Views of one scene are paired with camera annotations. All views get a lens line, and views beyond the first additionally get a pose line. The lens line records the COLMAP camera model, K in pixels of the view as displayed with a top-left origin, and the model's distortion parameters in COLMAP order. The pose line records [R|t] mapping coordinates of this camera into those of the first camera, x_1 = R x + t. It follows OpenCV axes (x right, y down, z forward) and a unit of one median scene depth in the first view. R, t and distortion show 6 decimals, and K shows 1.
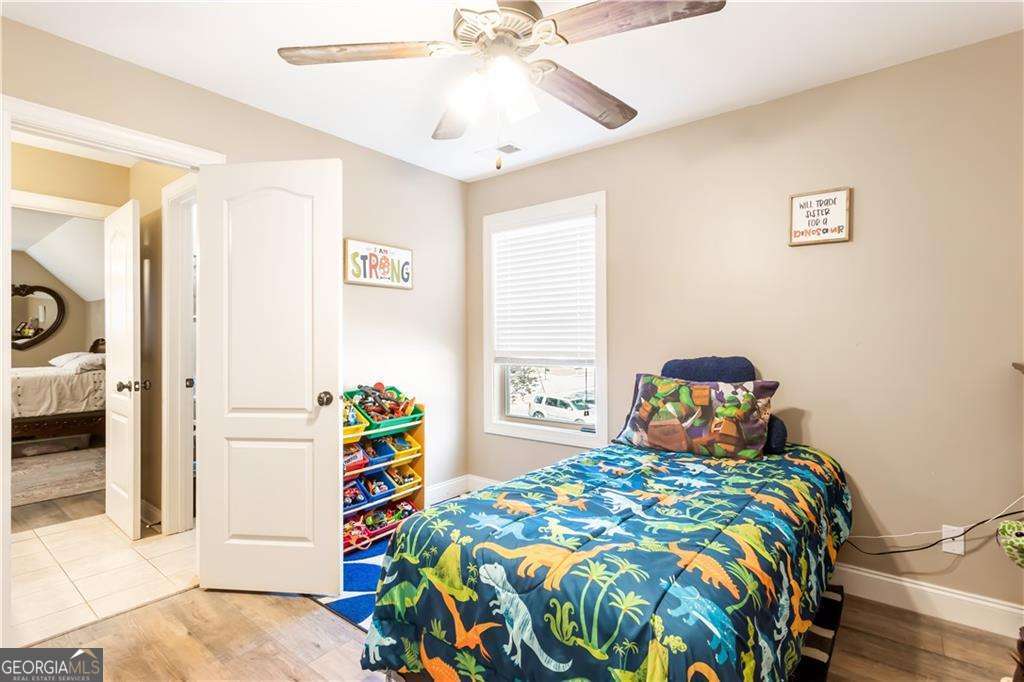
lens RADIAL K [[486.7, 0, 509.2], [0, 486.7, 340.2], [0, 0, 1]] dist [0.001669, 0.000962]
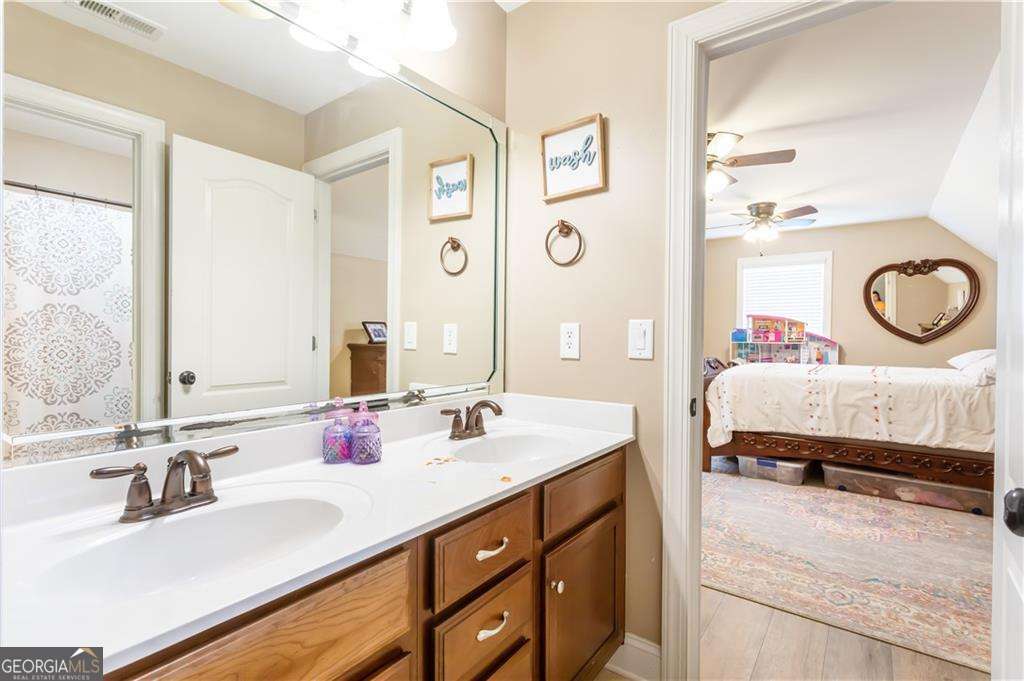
lens RADIAL K [[486.7, 0, 509.2], [0, 486.7, 339.7], [0, 0, 1]] dist [0.001669, 0.000962]
pose [[0.031484, 0.011670, -0.999436, -0.318640], [-0.008072, 0.999902, 0.011421, 0.011598], [0.999472, 0.007708, 0.031575, 0.415645]]
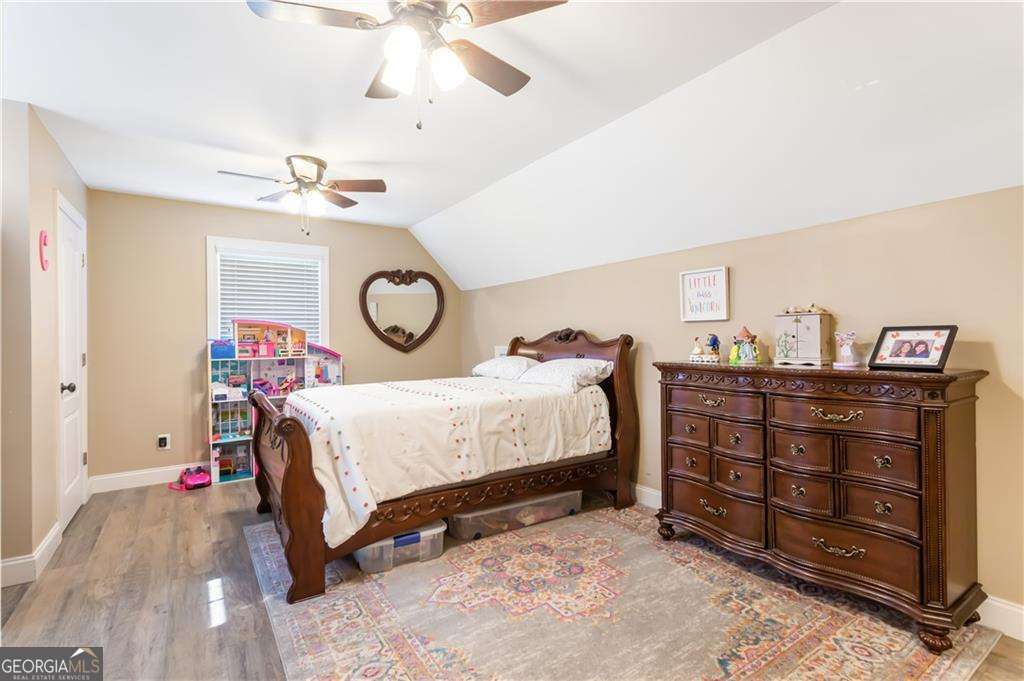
lens RADIAL K [[486.7, 0, 509.2], [0, 486.7, 339.7], [0, 0, 1]] dist [0.001669, 0.000962]
pose [[0.951841, -0.014387, -0.306254, -0.779794], [0.015248, 0.999884, 0.000420, 0.000799], [0.306213, -0.005069, 0.951950, 0.389646]]
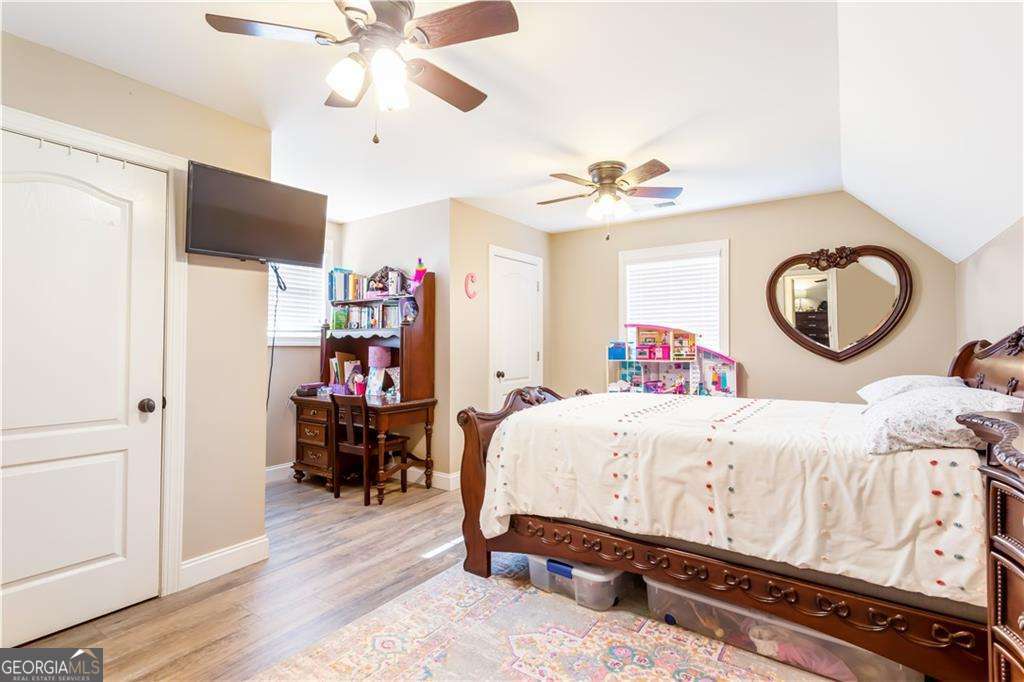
lens RADIAL K [[486.7, 0, 509.2], [0, 486.7, 340.2], [0, 0, 1]] dist [0.001669, 0.000962]
pose [[0.066040, -0.012561, -0.997738, -0.594631], [0.000564, 0.999921, -0.012551, 0.000785], [0.997817, 0.000266, 0.066042, 0.749688]]
